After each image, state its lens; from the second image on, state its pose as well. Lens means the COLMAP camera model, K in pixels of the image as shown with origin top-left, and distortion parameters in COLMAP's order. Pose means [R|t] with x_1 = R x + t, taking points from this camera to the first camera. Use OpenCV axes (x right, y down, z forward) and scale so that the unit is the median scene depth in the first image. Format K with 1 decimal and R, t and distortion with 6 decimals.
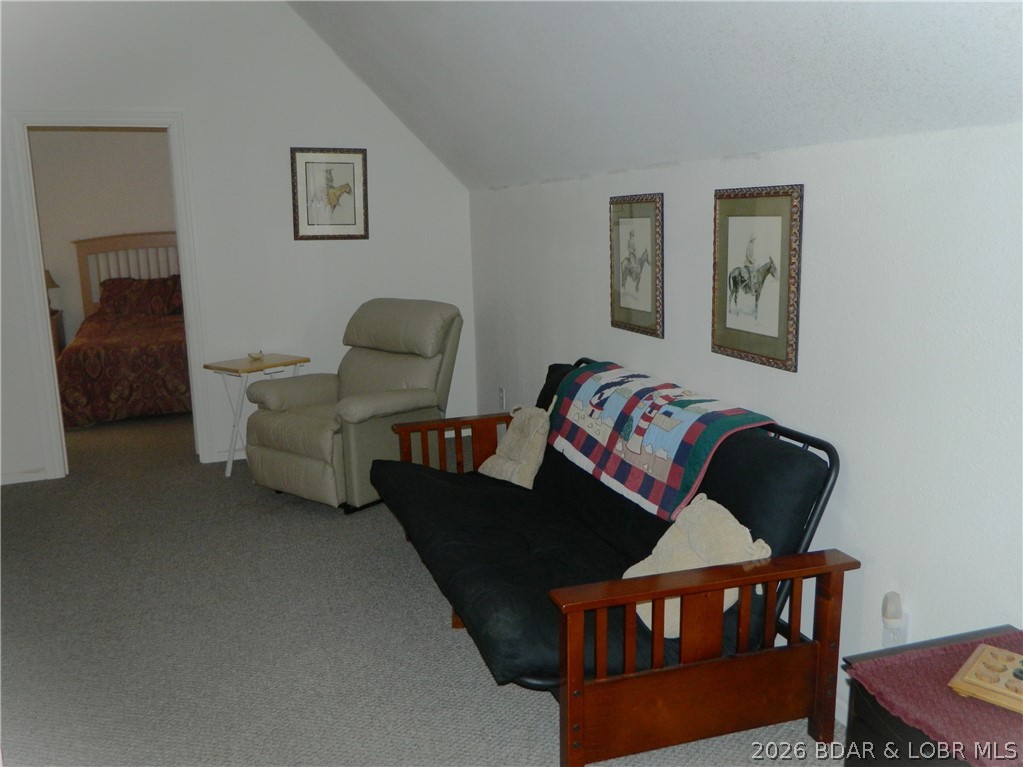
lens RADIAL K [[844.0, 0, 510.7], [0, 844.0, 385.2], [0, 0, 1]] dist [-0.005432, -0.003939]
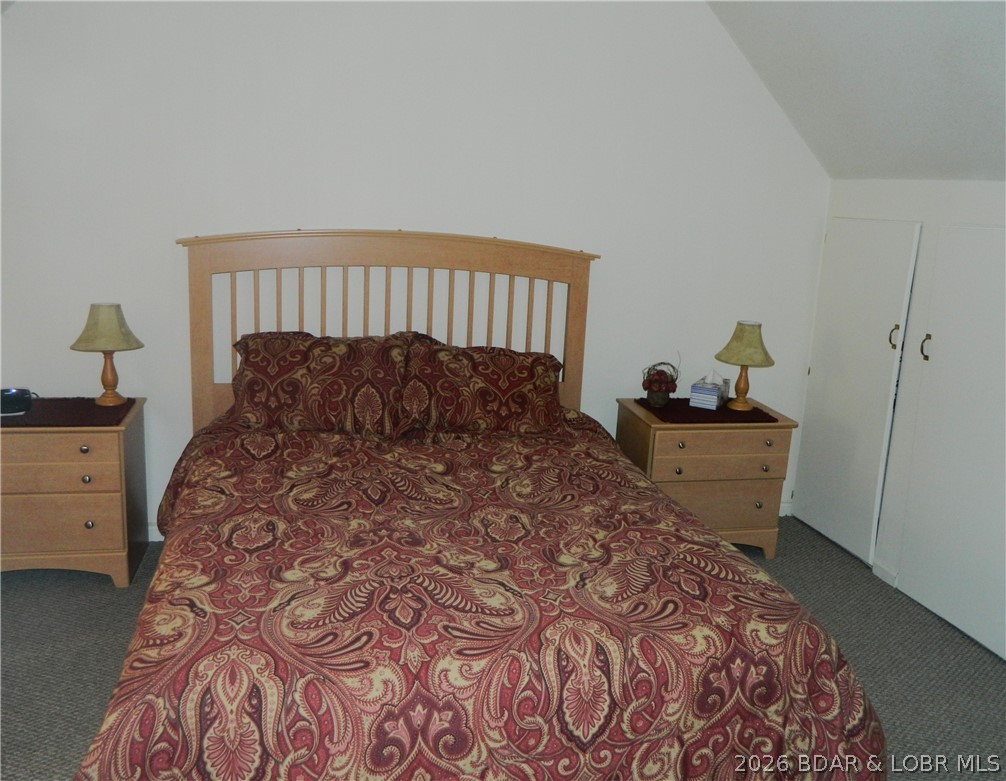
lens RADIAL K [[843.6, 0, 503.1], [0, 843.6, 389.3], [0, 0, 1]] dist [-0.014906, 0.002446]
pose [[0.992659, 0.082671, -0.088284, -0.317641], [-0.082894, 0.996558, 0.001142, -0.110662], [0.088074, 0.006184, 0.996095, 0.595980]]
